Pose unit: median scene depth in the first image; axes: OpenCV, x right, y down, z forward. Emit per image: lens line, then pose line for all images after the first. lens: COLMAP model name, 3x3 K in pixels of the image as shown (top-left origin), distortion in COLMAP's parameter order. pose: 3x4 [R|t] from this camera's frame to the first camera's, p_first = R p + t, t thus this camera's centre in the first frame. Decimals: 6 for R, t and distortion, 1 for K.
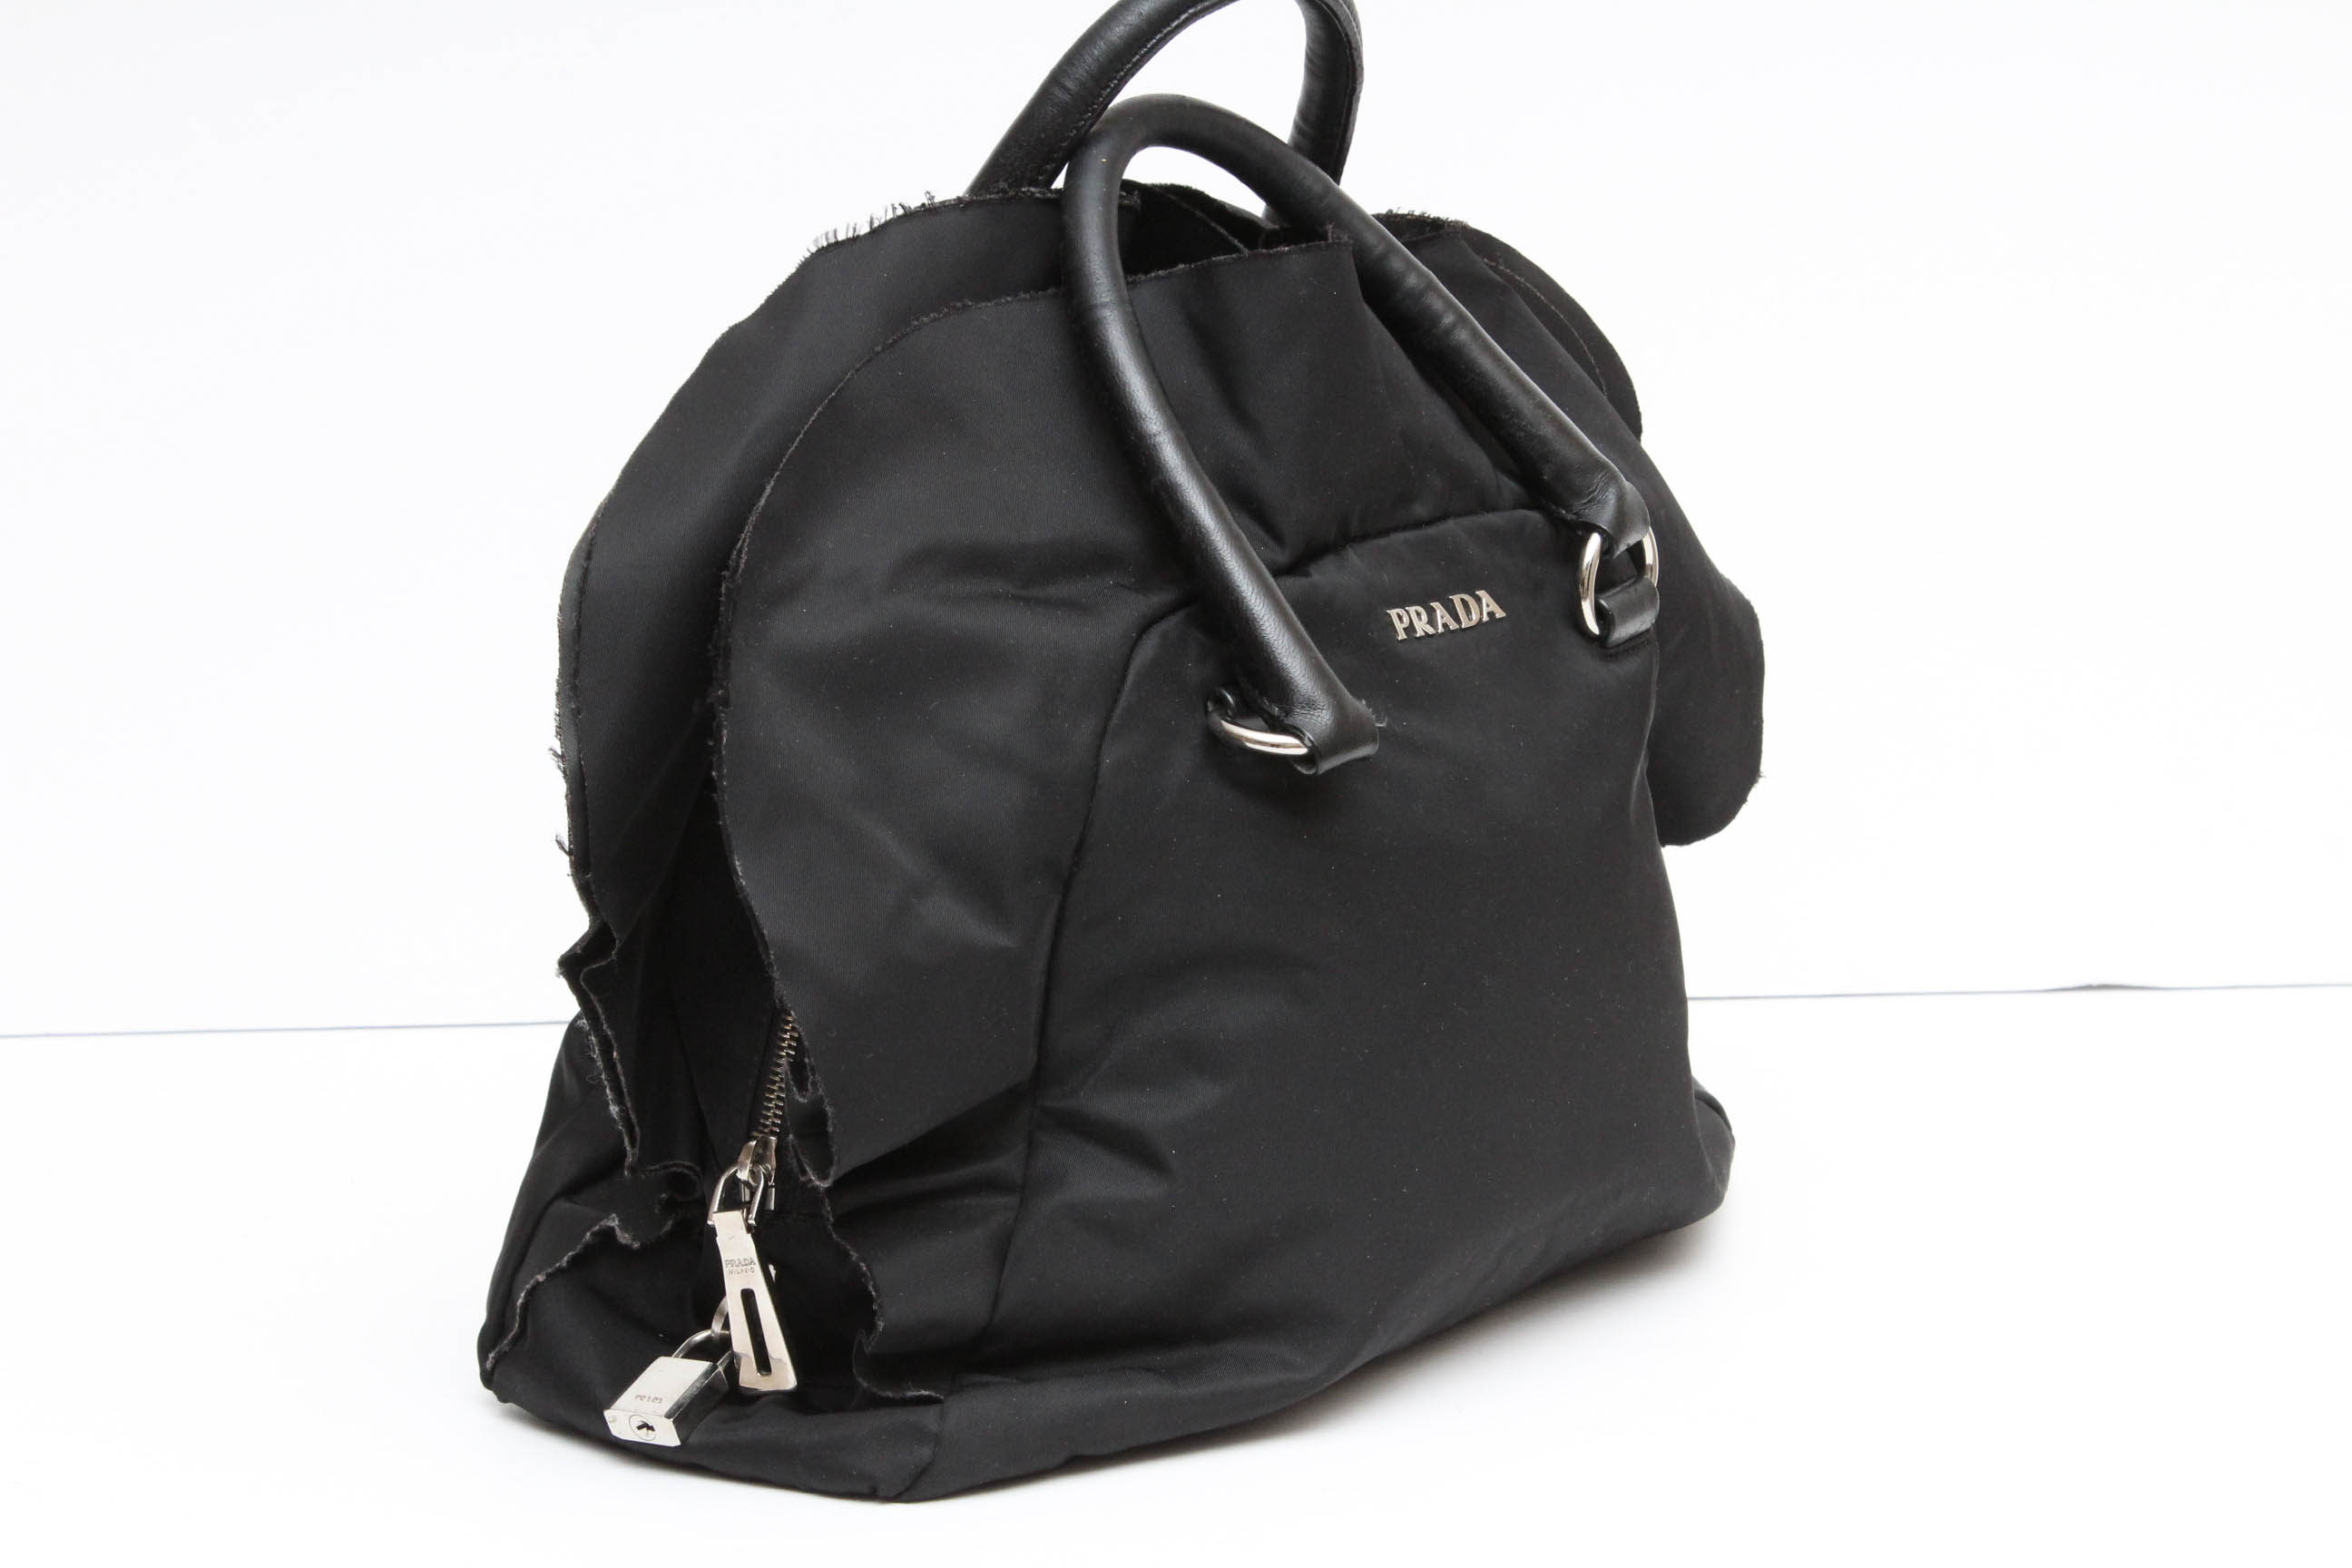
lens RADIAL K [[5745.7, 0, 1176.0], [0, 5745.7, 784.0], [0, 0, 1]] dist [0.021626, 0.011856]
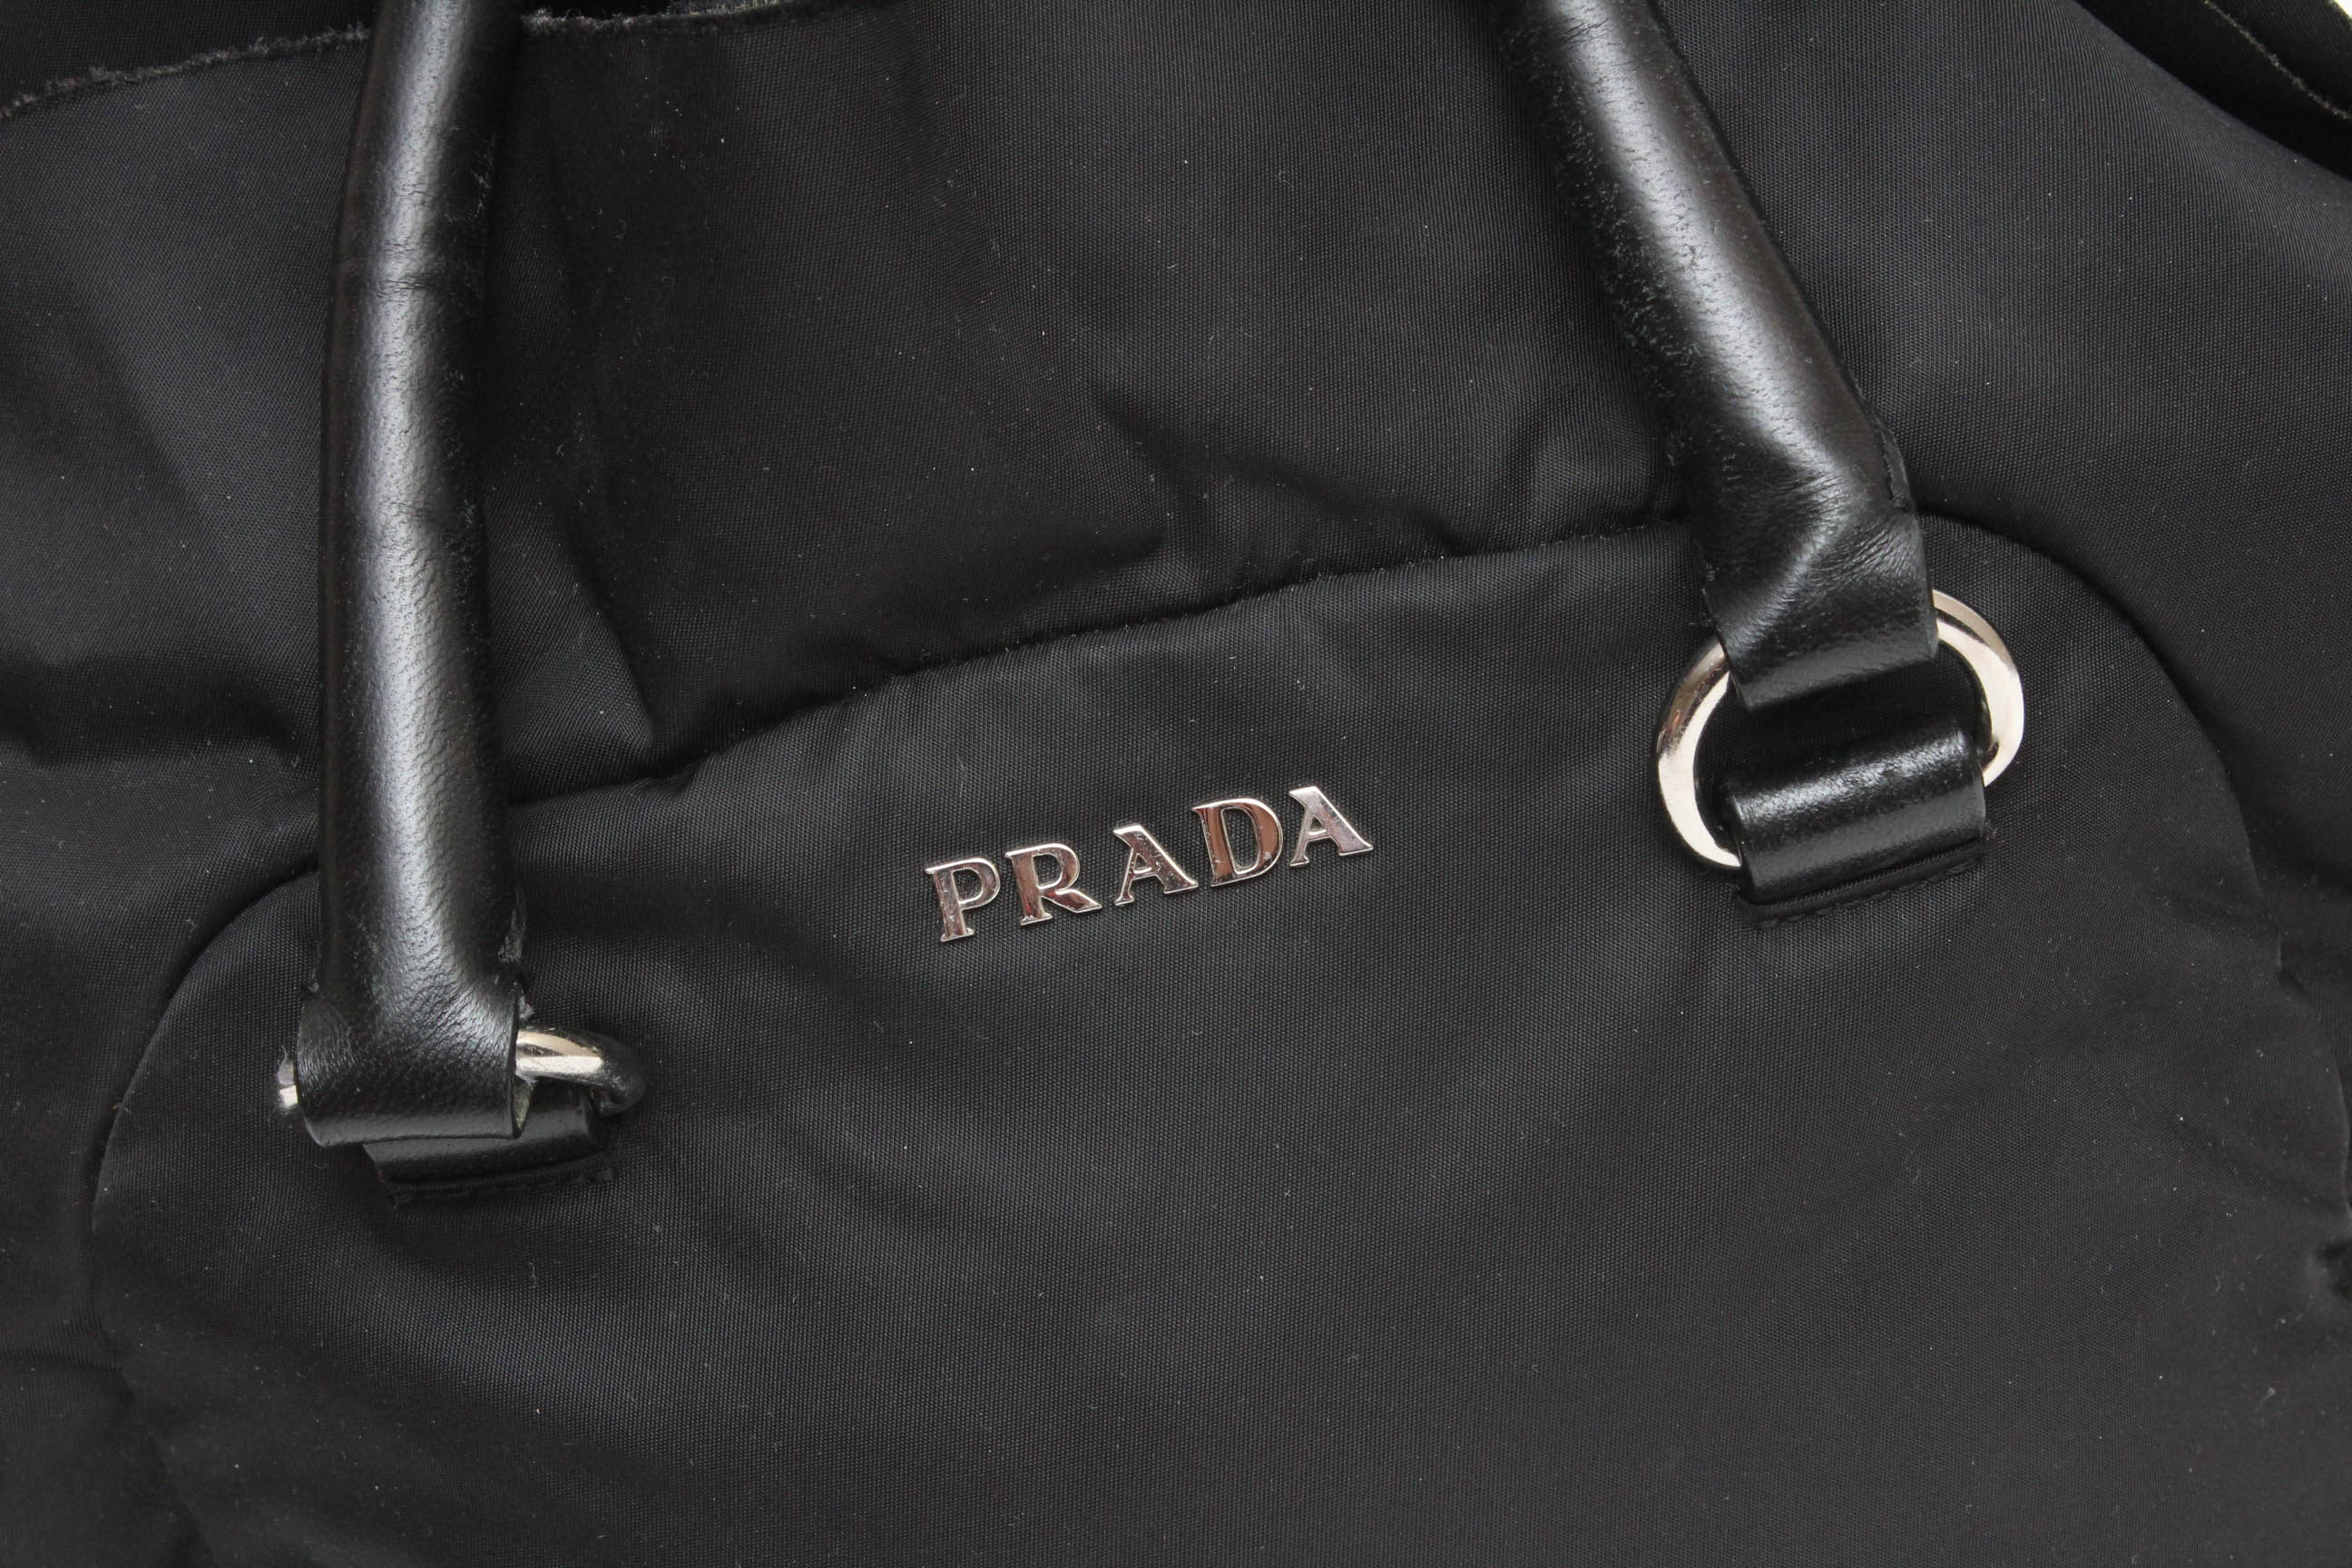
lens RADIAL K [[5745.7, 0, 1176.0], [0, 5745.7, 784.0], [0, 0, 1]] dist [0.021626, 0.011856]
pose [[0.671960, 0.251159, -0.696698, 0.336503], [0.051310, 0.922689, 0.382117, -0.193284], [0.738807, -0.292515, 0.607123, 0.753047]]
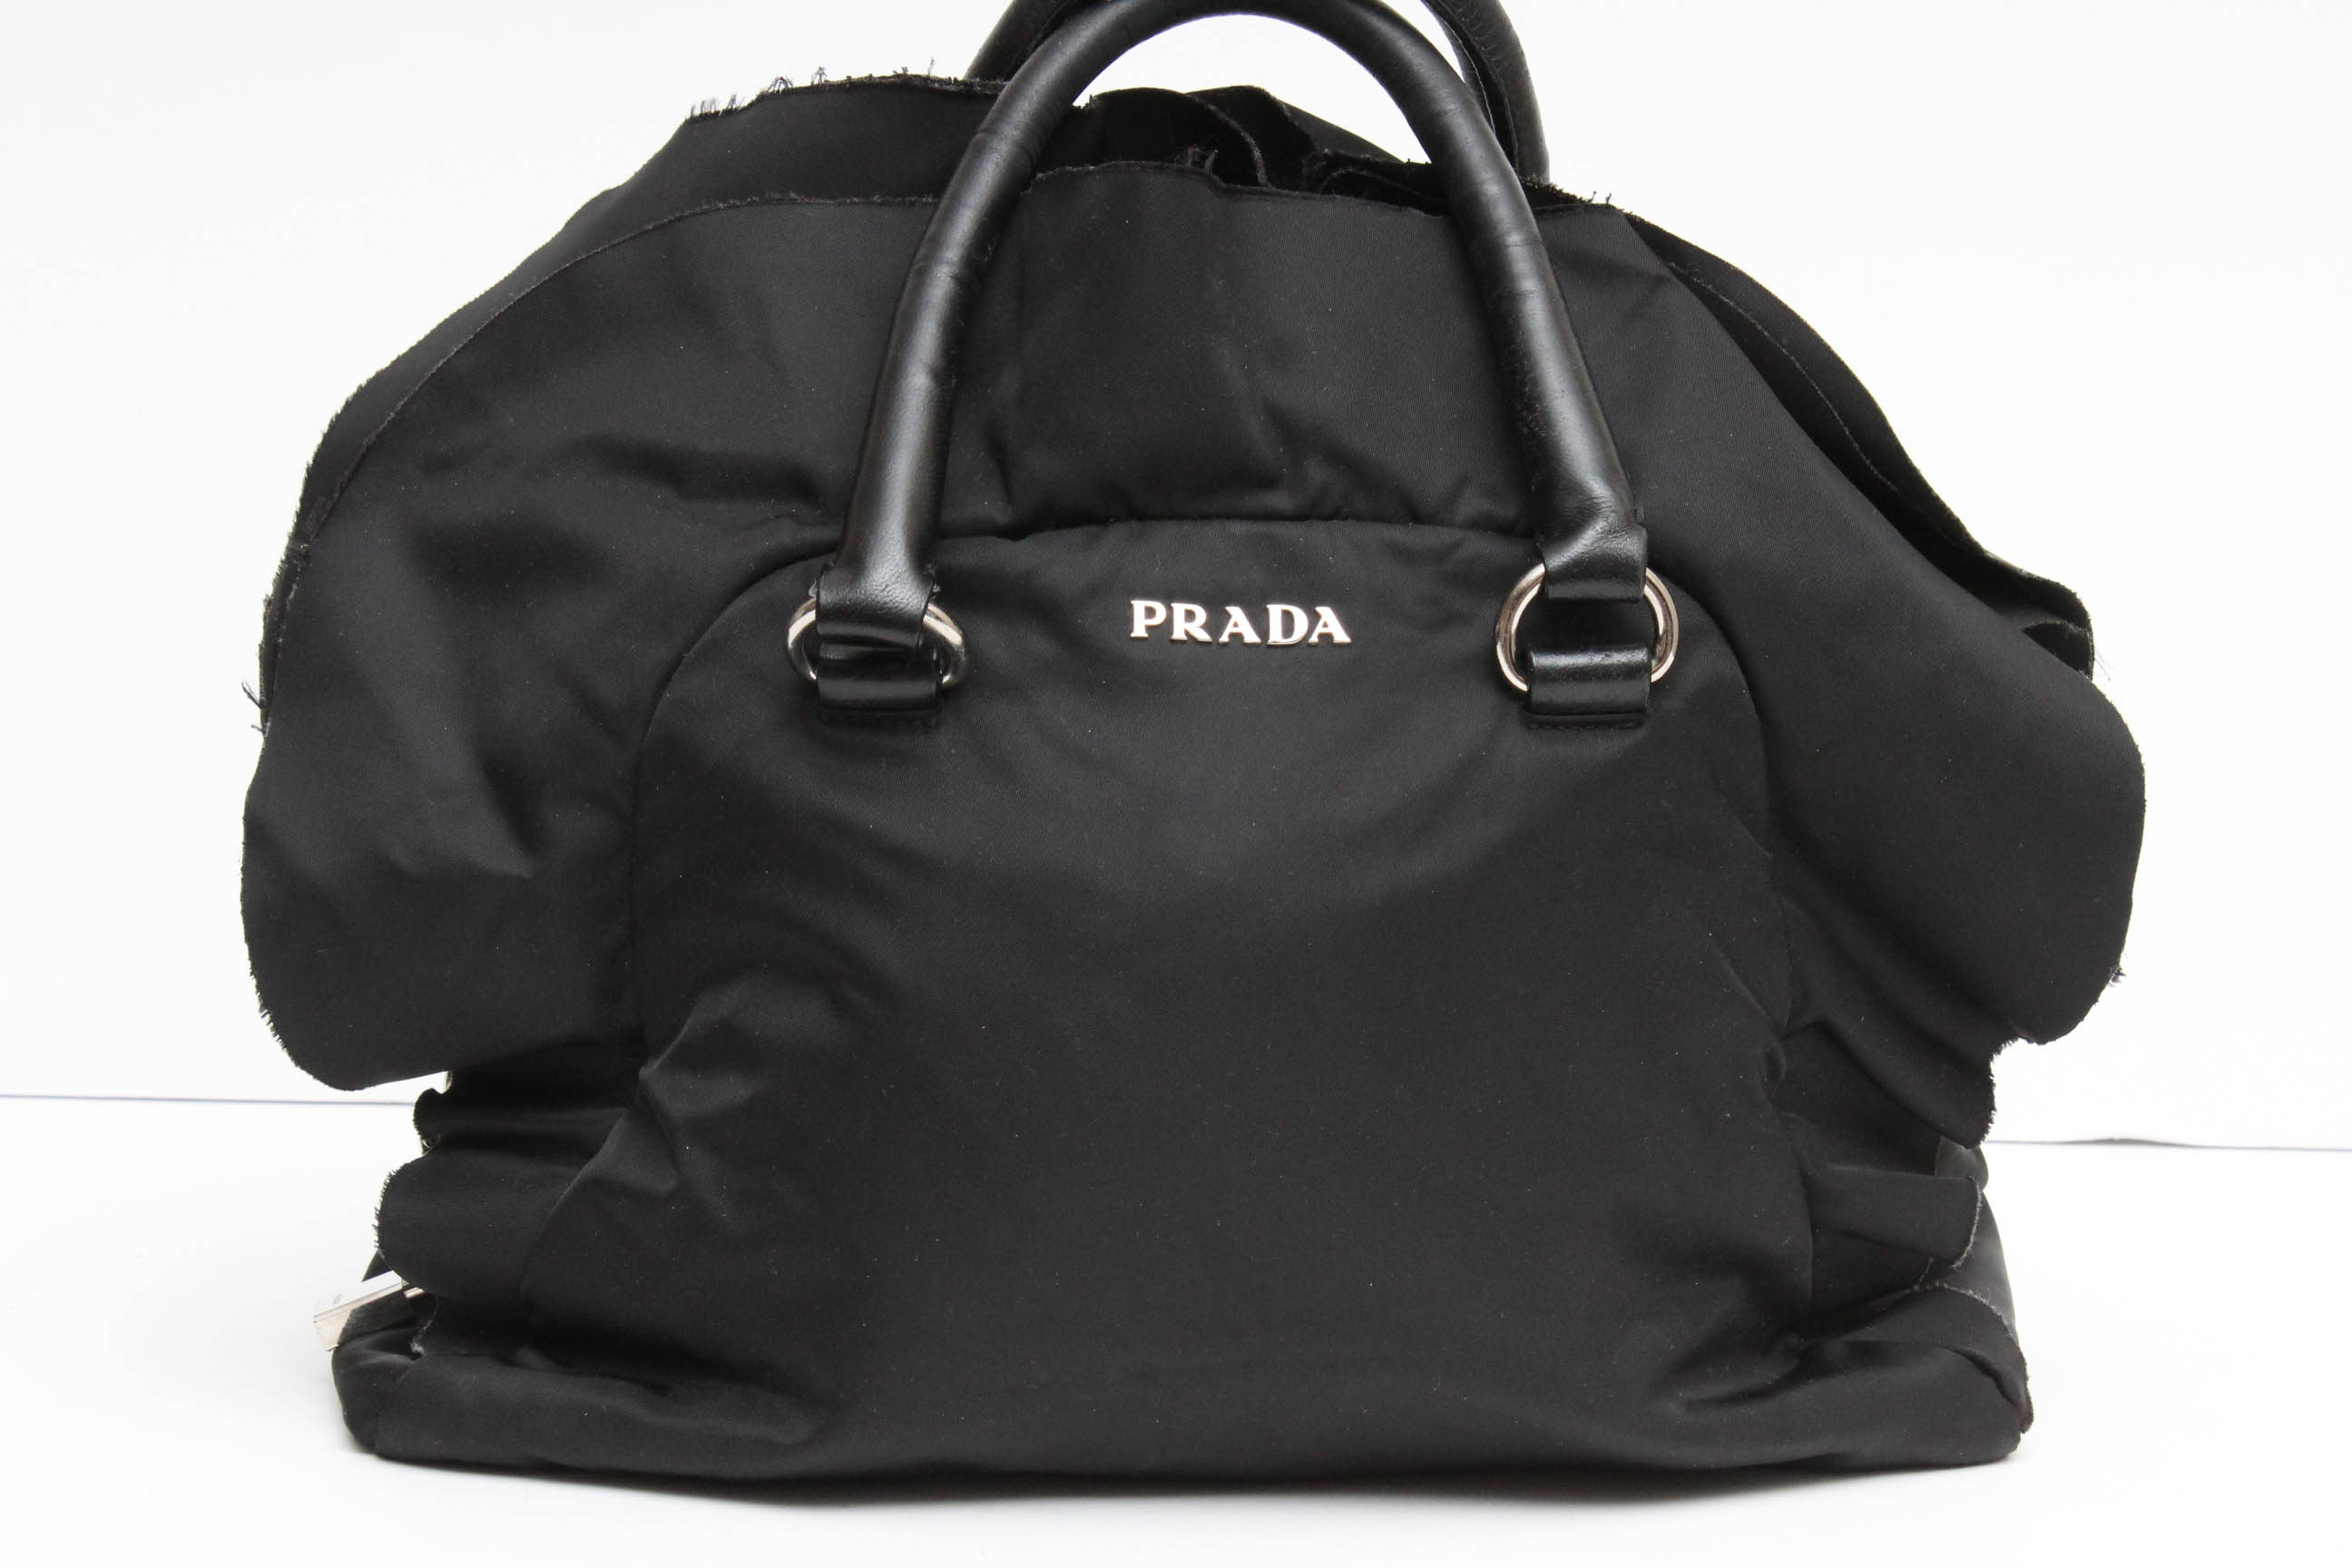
lens RADIAL K [[5745.7, 0, 1176.0], [0, 5745.7, 784.0], [0, 0, 1]] dist [0.021626, 0.011856]
pose [[0.680543, 0.151110, -0.716957, 0.642211], [-0.183553, 0.982461, 0.032839, -0.032244], [0.709344, 0.109251, 0.696344, 0.417413]]
